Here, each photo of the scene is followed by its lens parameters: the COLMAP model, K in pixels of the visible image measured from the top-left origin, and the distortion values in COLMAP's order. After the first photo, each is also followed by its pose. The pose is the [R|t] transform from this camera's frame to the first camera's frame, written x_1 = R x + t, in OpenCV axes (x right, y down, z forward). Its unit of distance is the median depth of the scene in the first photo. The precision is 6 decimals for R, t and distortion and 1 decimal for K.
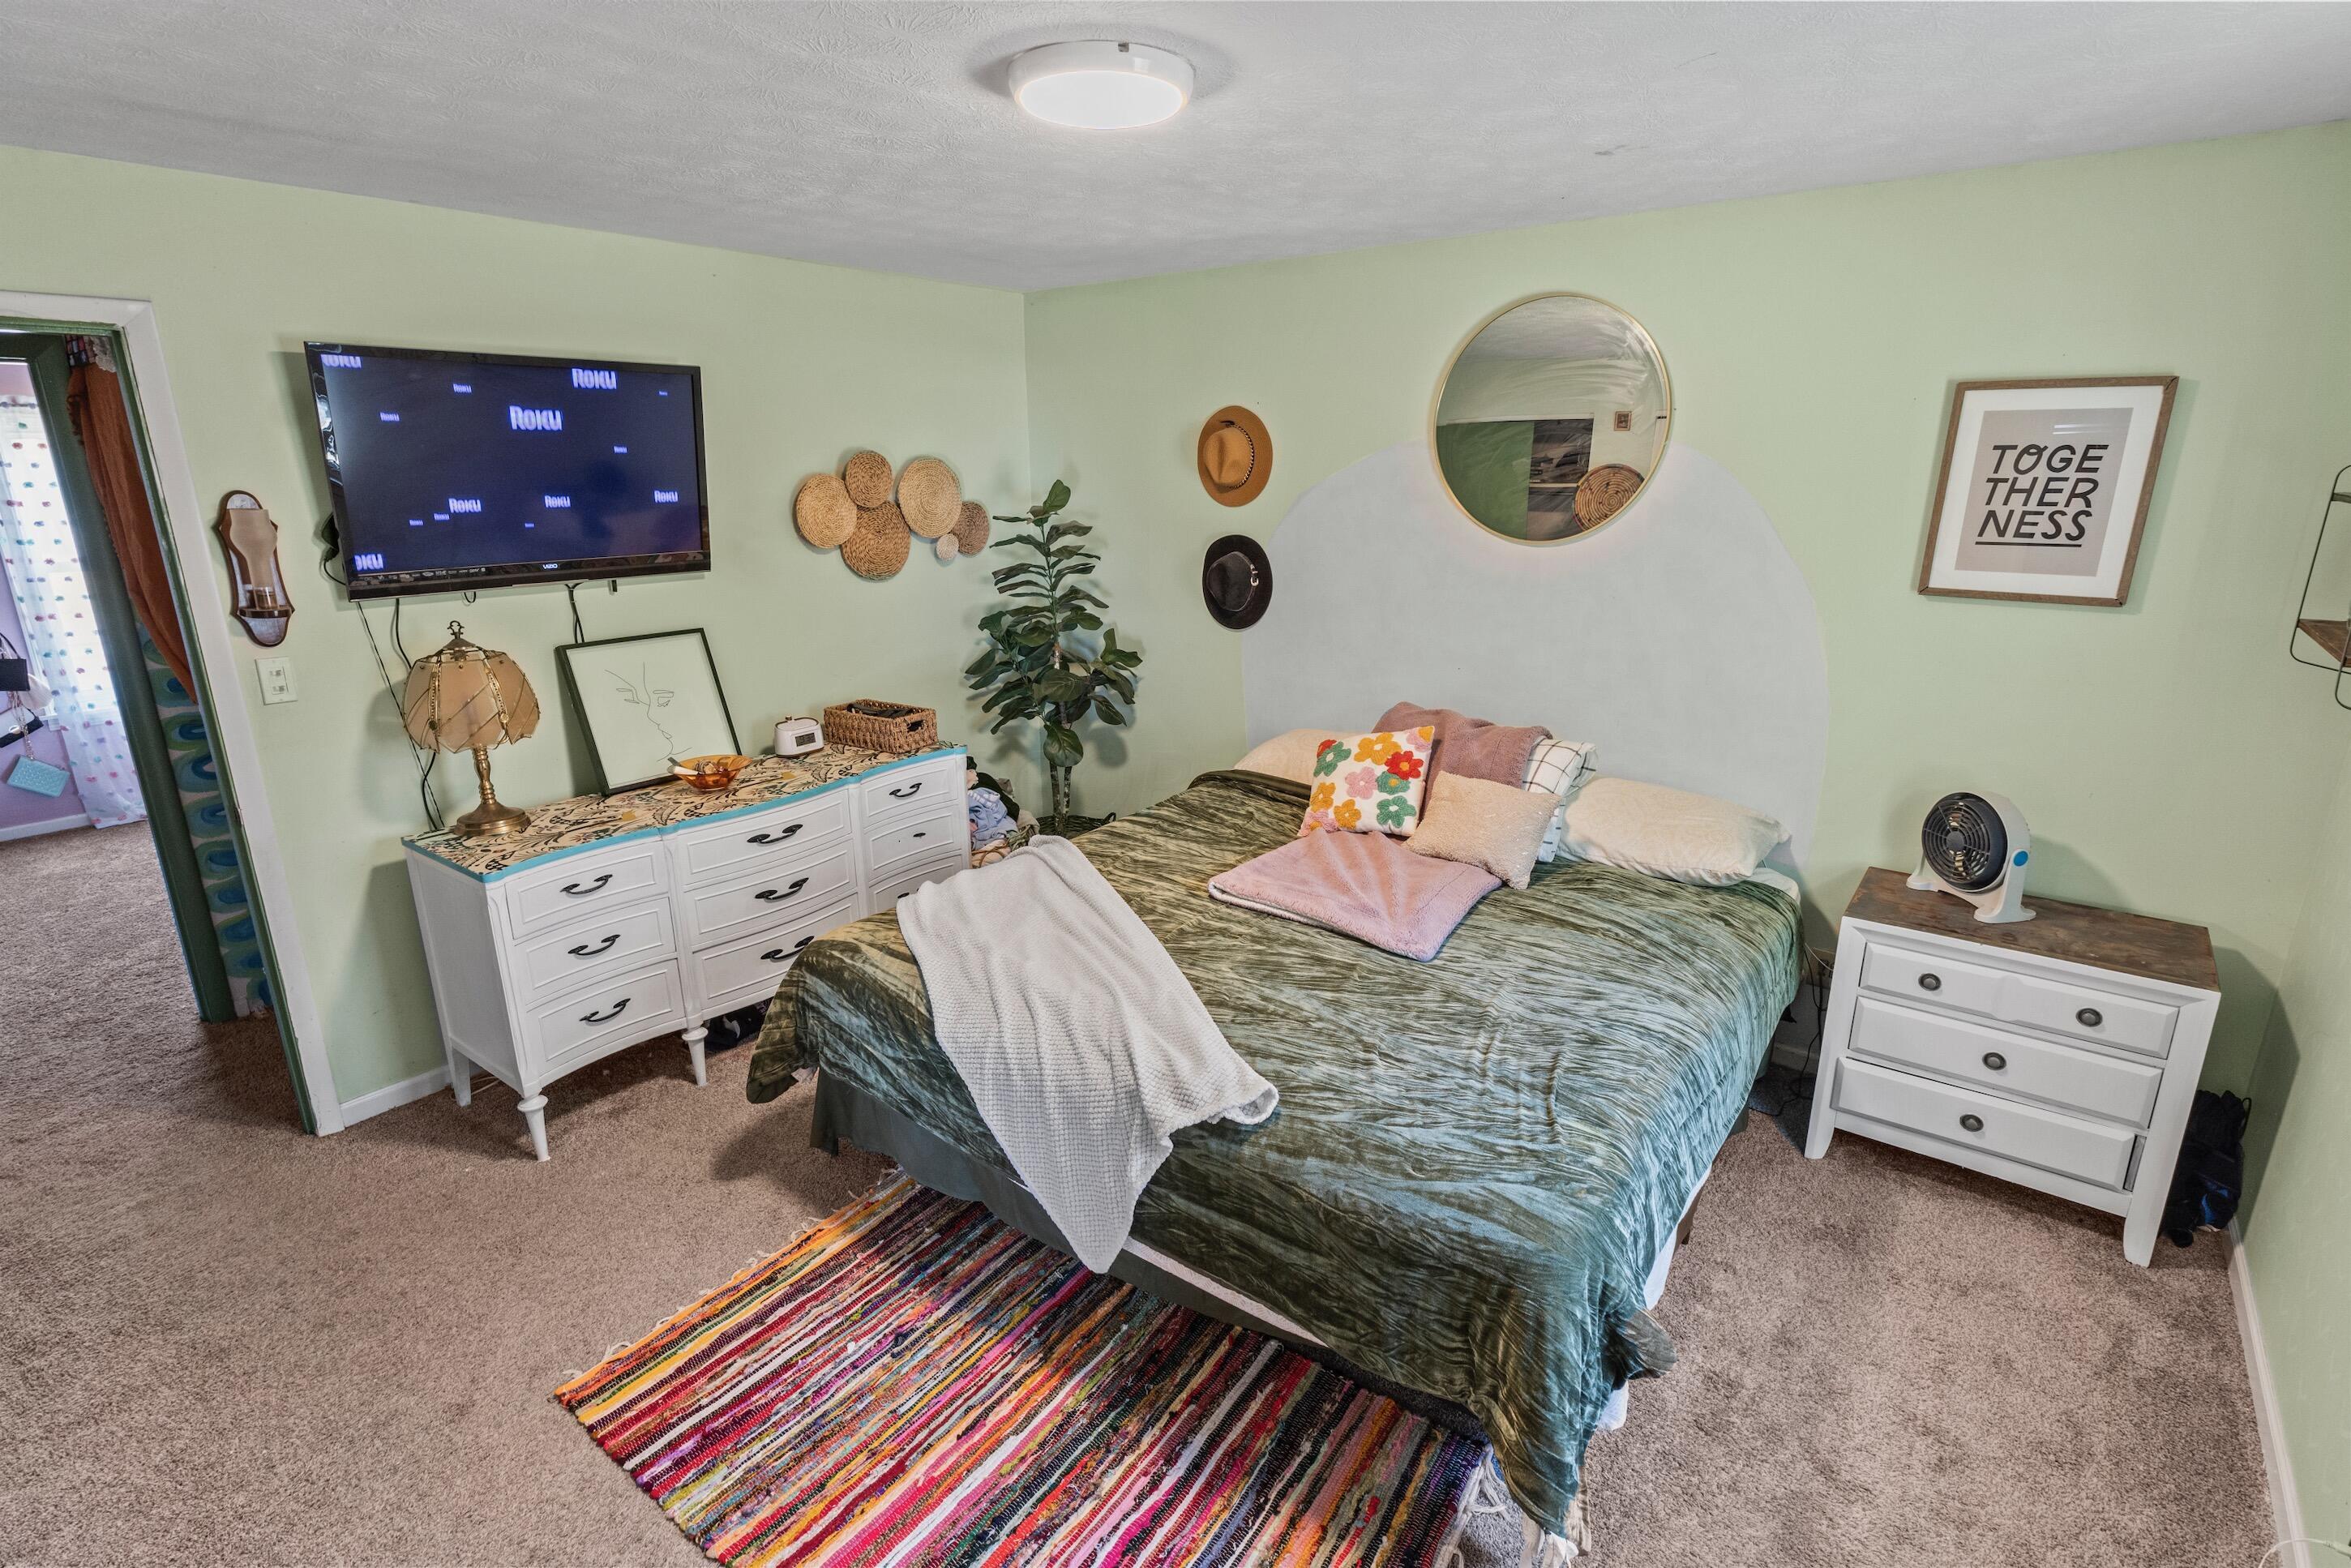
lens RADIAL K [[1113.2, 0, 1178.8], [0, 1113.2, 783.0], [0, 0, 1]] dist [0.000799, -0.000354]
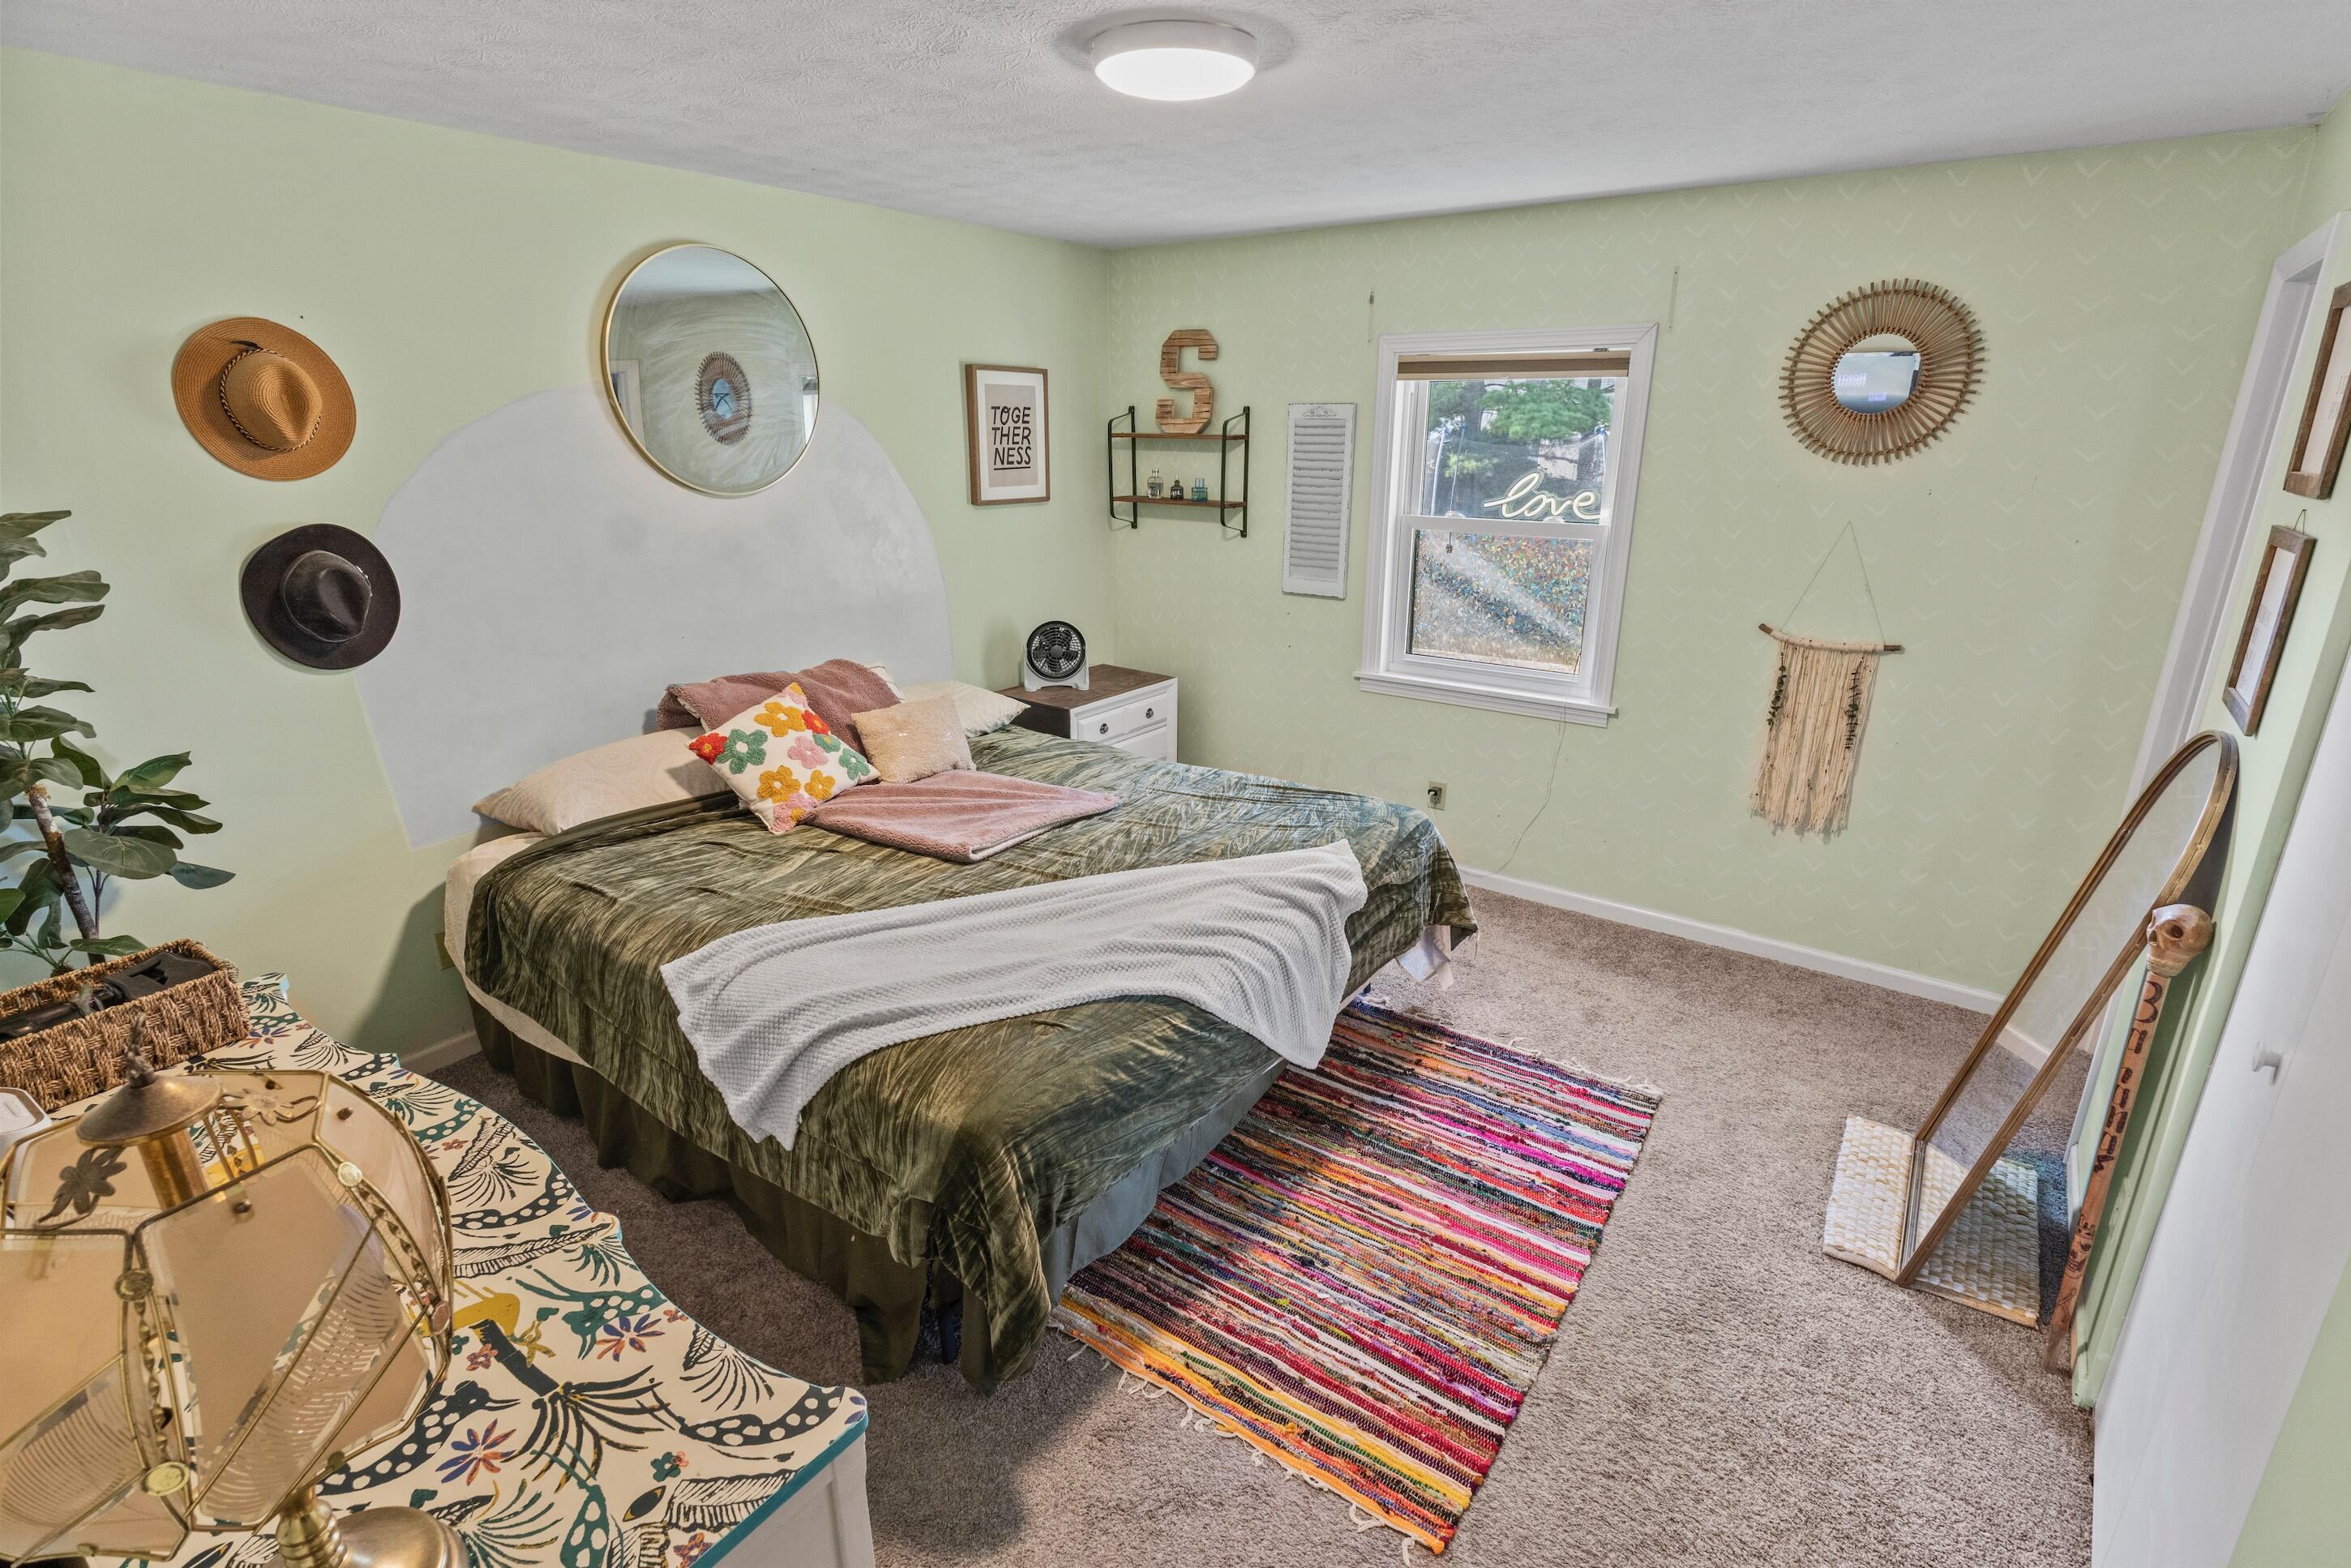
lens RADIAL K [[1113.2, 0, 1181.0], [0, 1113.2, 773.1], [0, 0, 1]] dist [0.000799, -0.000354]
pose [[-0.022524, -0.300368, 0.953557, -1.108585], [0.272195, 0.915925, 0.294944, -0.260685], [-0.961978, 0.266197, 0.061128, 0.931747]]
